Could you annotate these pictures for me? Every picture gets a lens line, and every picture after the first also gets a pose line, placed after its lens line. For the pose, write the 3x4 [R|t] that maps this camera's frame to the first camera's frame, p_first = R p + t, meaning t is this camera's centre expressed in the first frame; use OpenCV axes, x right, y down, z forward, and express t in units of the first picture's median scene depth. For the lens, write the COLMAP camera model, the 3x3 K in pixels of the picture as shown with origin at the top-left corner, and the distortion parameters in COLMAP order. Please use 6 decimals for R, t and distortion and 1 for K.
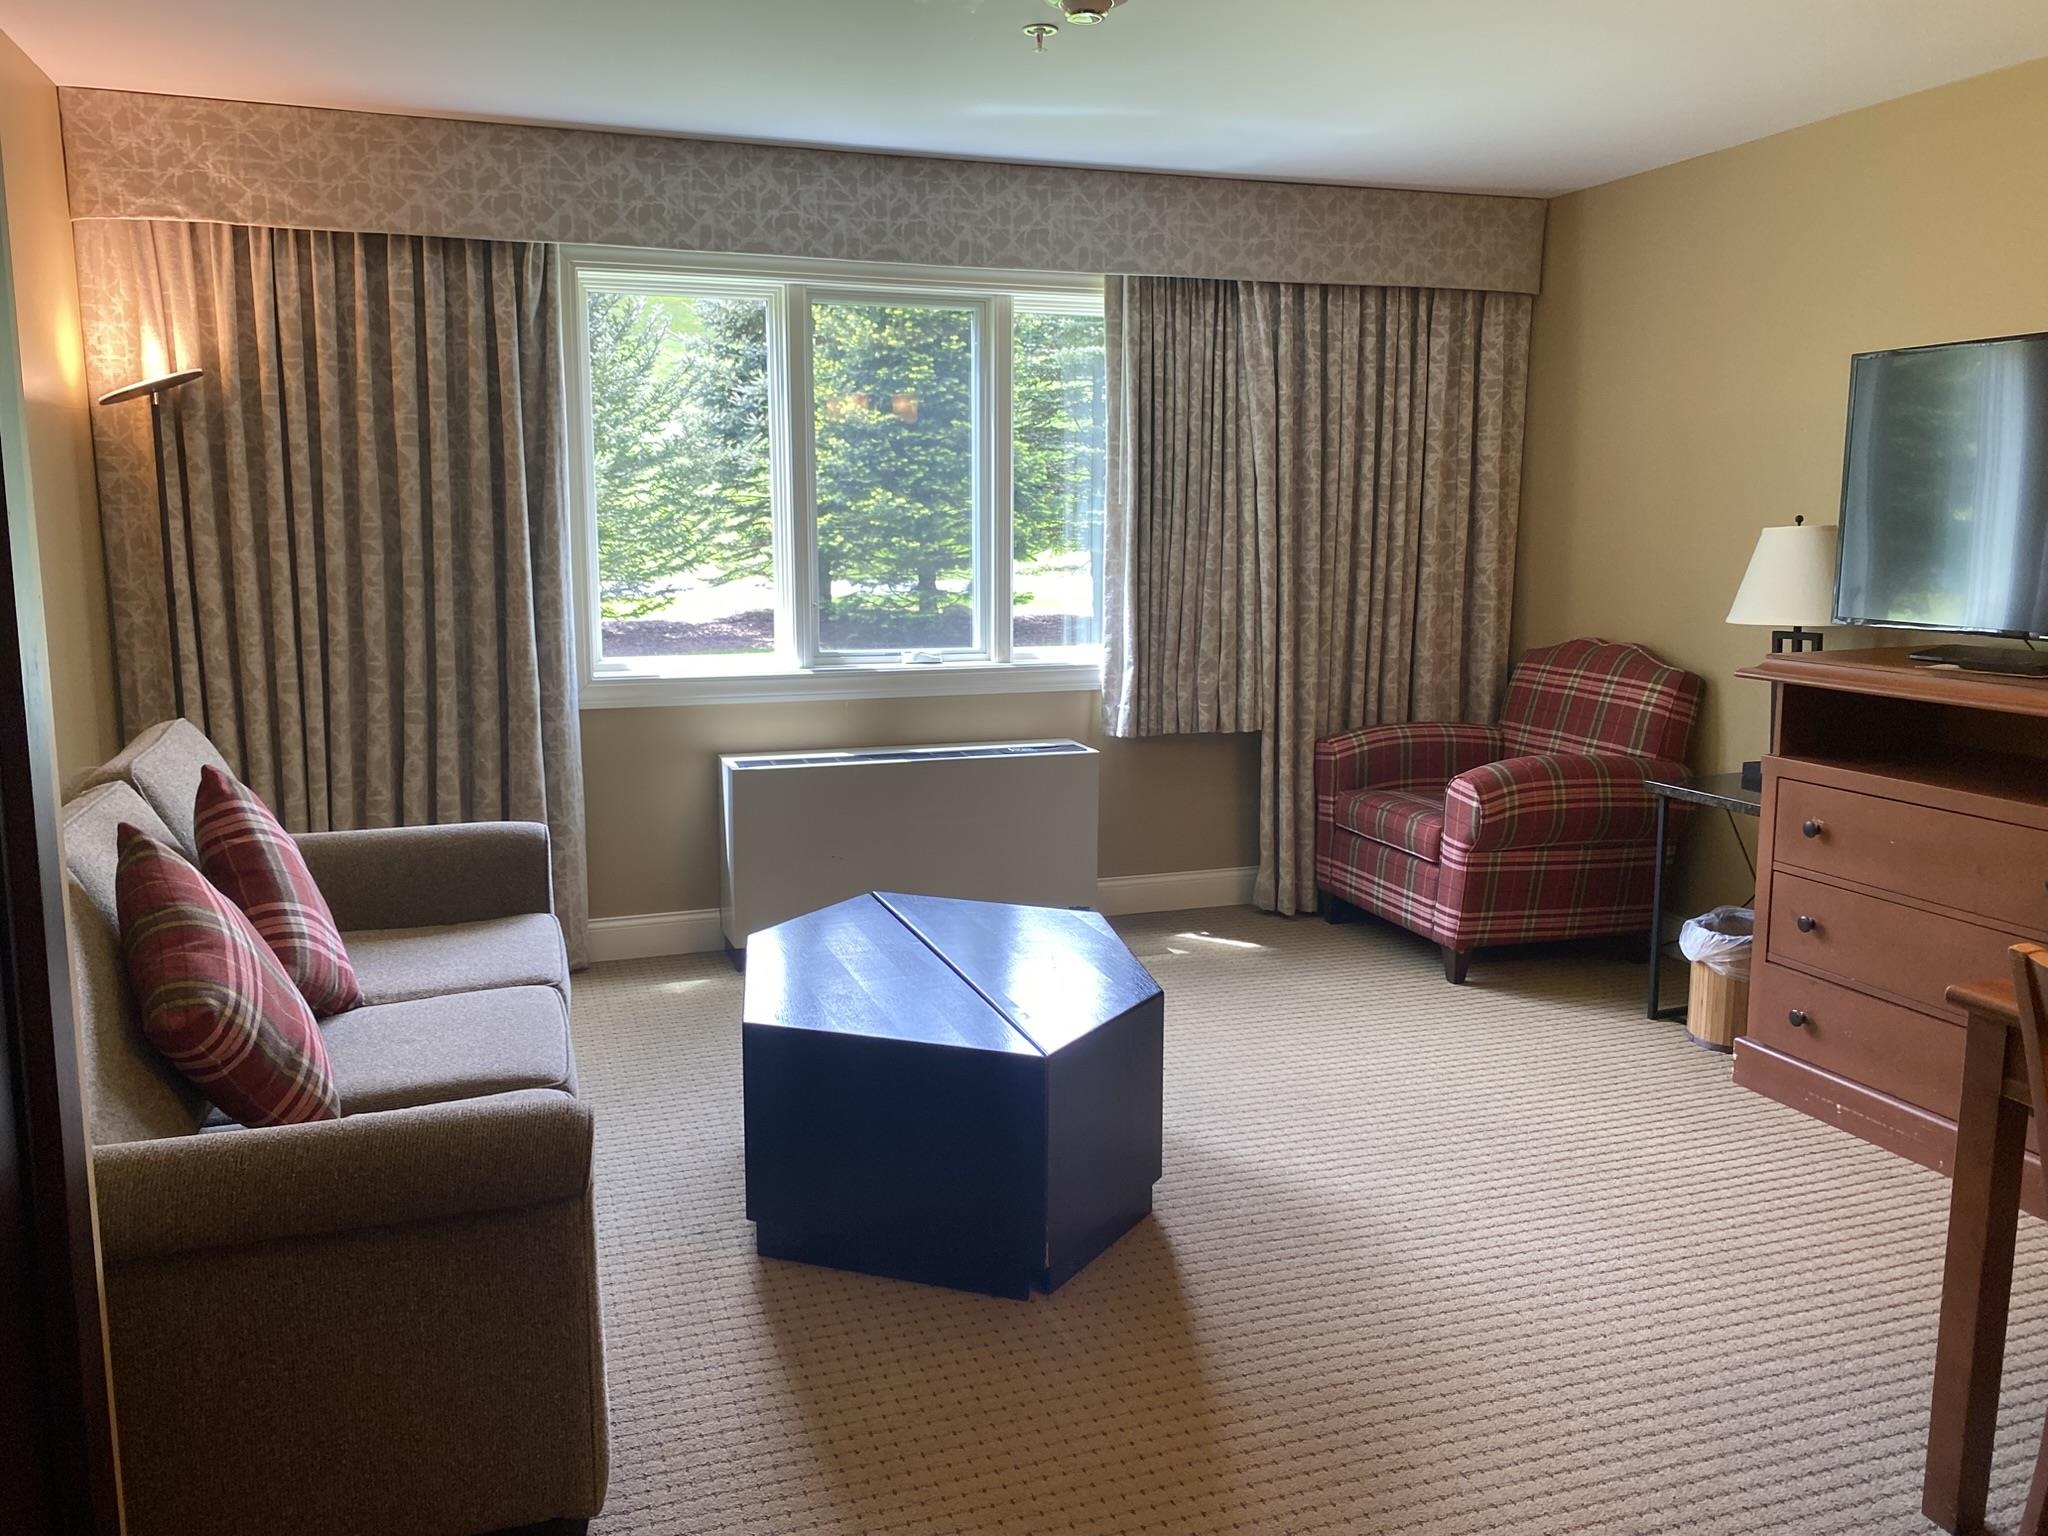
lens RADIAL K [[1560.3, 0, 1003.7], [0, 1560.3, 741.3], [0, 0, 1]] dist [0.021434, -0.013235]
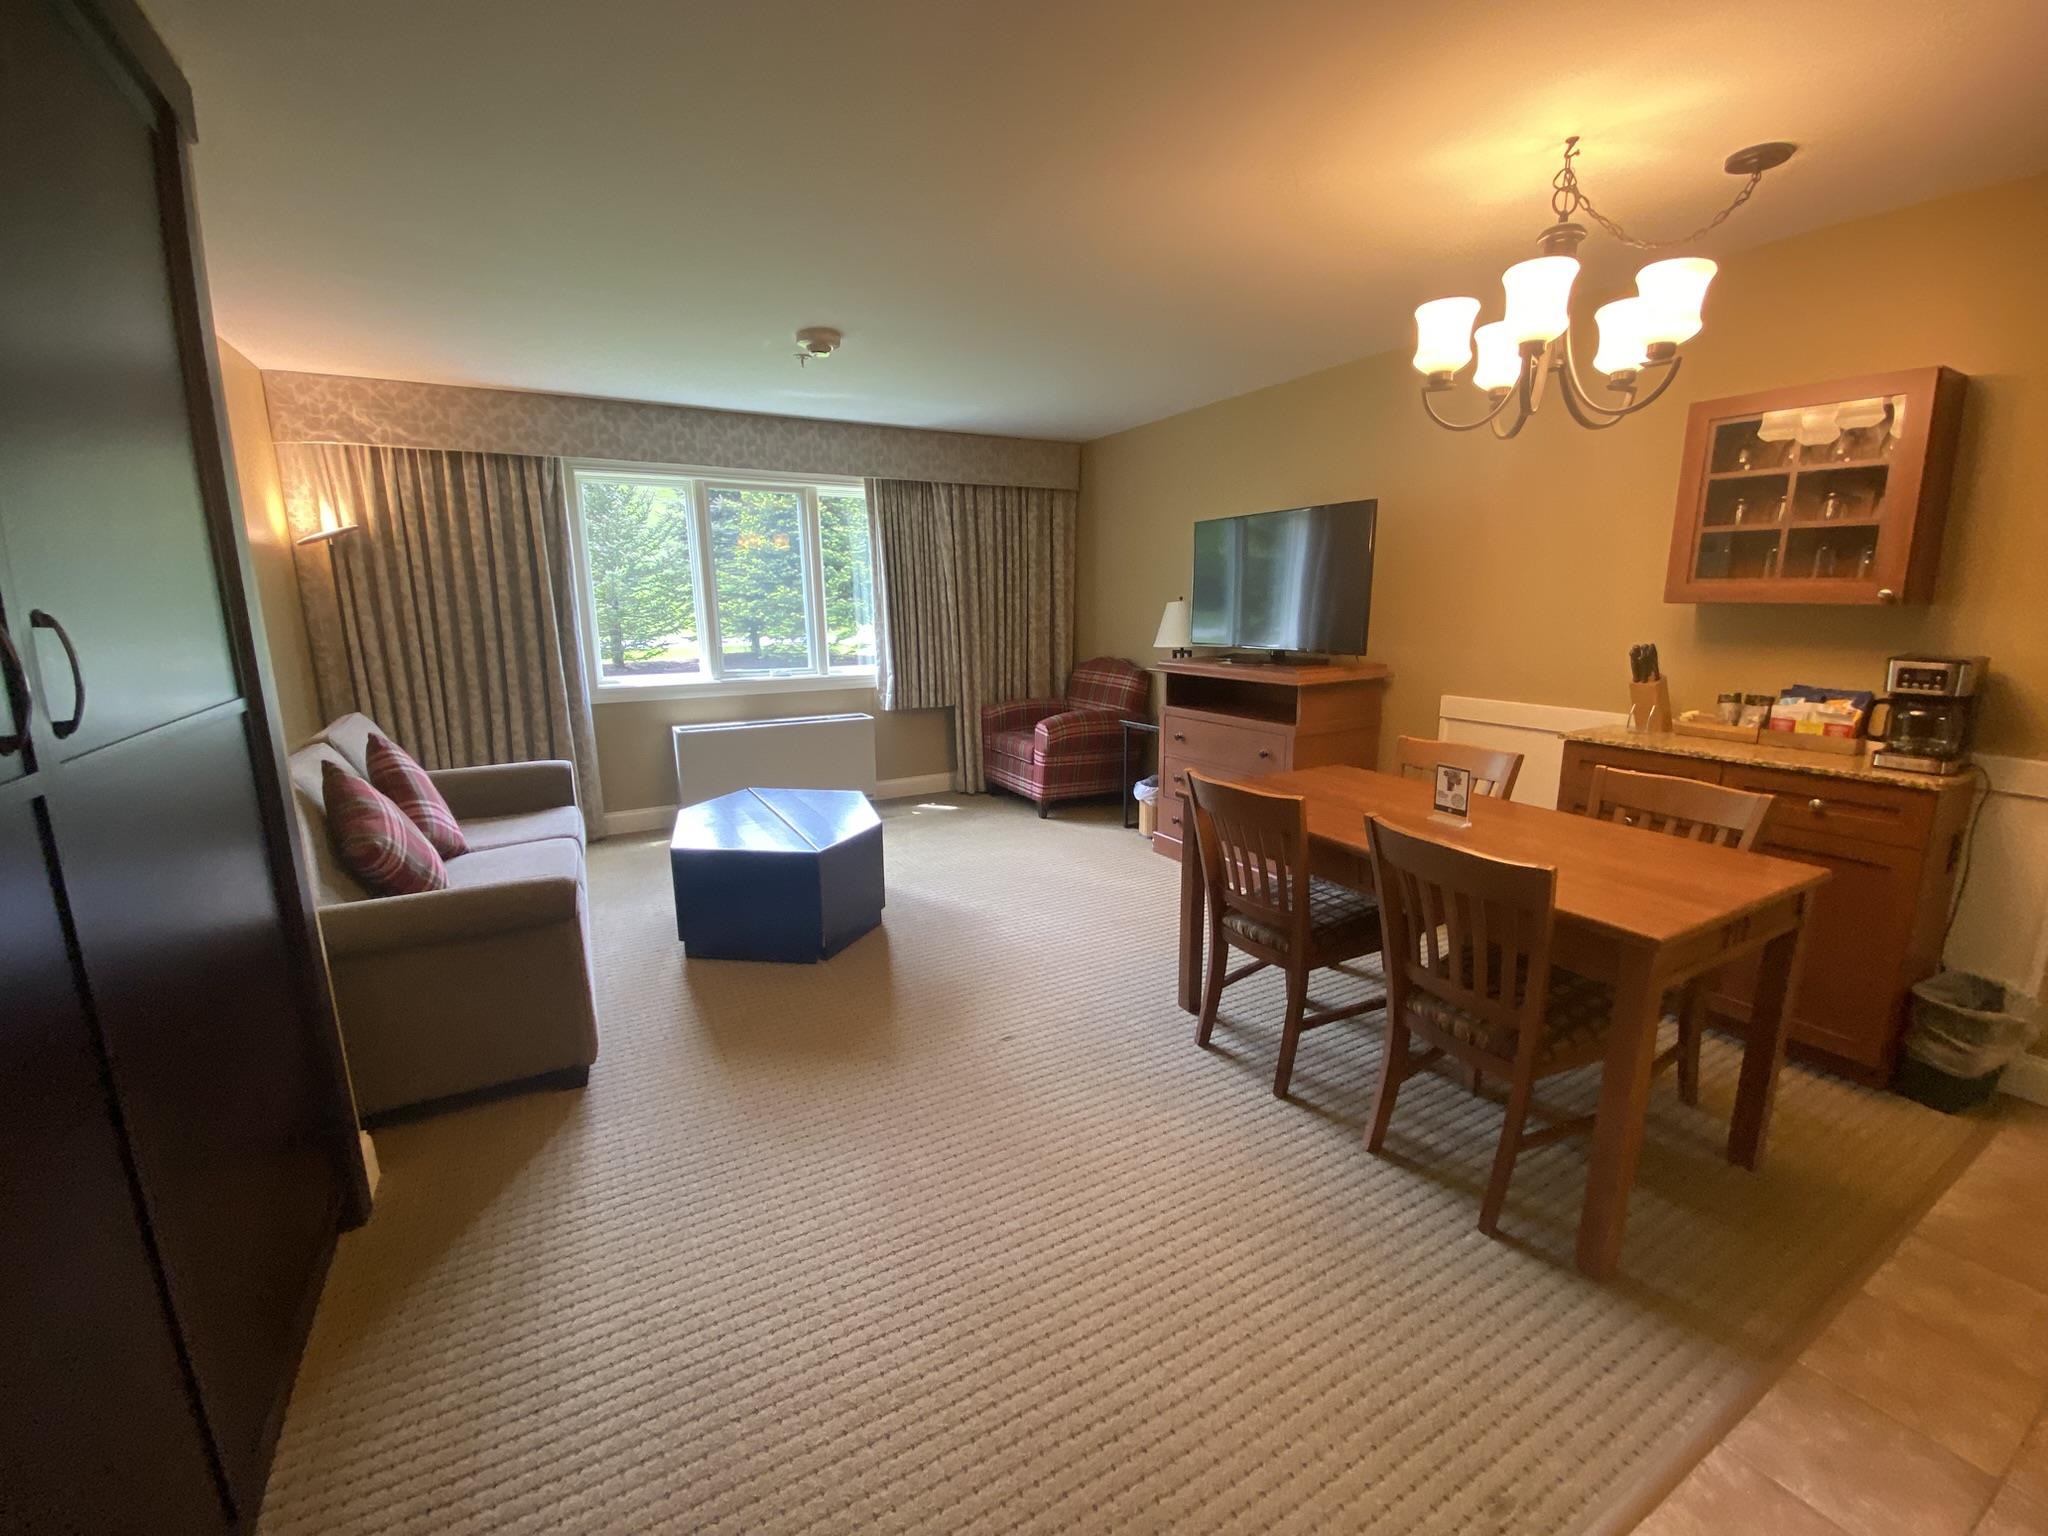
lens RADIAL K [[833.9, 0, 1027.8], [0, 833.9, 764.7], [0, 0, 1]] dist [-0.002246, -0.004366]
pose [[0.982404, -0.046362, 0.180920, 0.071553], [0.037009, 0.997815, 0.054740, 0.019480], [-0.183063, -0.047081, 0.981973, -0.113511]]
